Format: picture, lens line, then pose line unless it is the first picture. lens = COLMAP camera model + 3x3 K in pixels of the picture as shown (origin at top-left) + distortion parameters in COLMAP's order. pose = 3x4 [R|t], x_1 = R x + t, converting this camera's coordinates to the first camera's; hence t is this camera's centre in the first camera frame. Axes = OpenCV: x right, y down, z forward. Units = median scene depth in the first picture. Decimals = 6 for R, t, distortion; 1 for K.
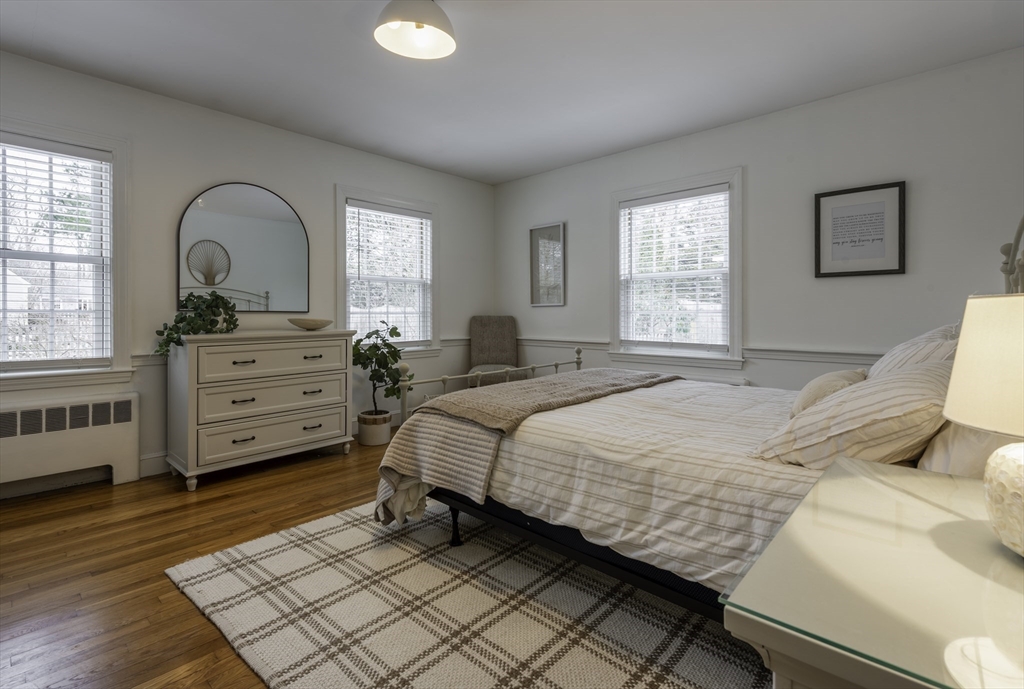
lens RADIAL K [[481.4, 0, 491.9], [0, 481.4, 318.0], [0, 0, 1]] dist [0.005841, 0.000190]
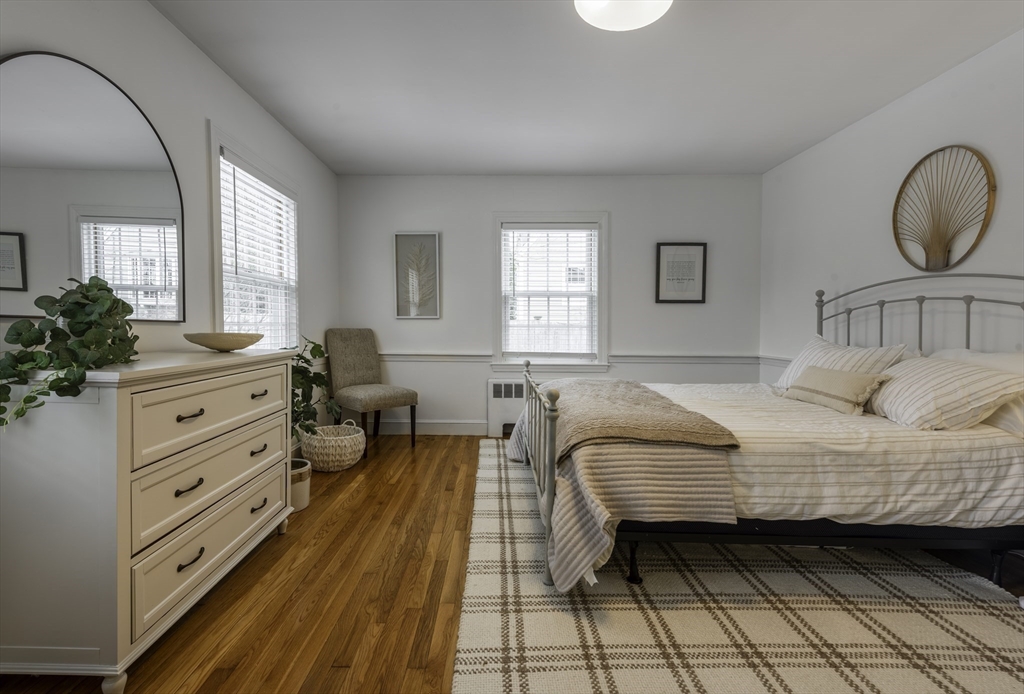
lens RADIAL K [[444.6, 0, 511.8], [0, 444.6, 339.7], [0, 0, 1]] dist [0.002220, -0.000533]
pose [[0.733612, -0.012133, 0.679460, -0.924230], [-0.002993, 0.999773, 0.021084, -0.005616], [-0.679562, -0.017501, 0.733409, 0.622828]]
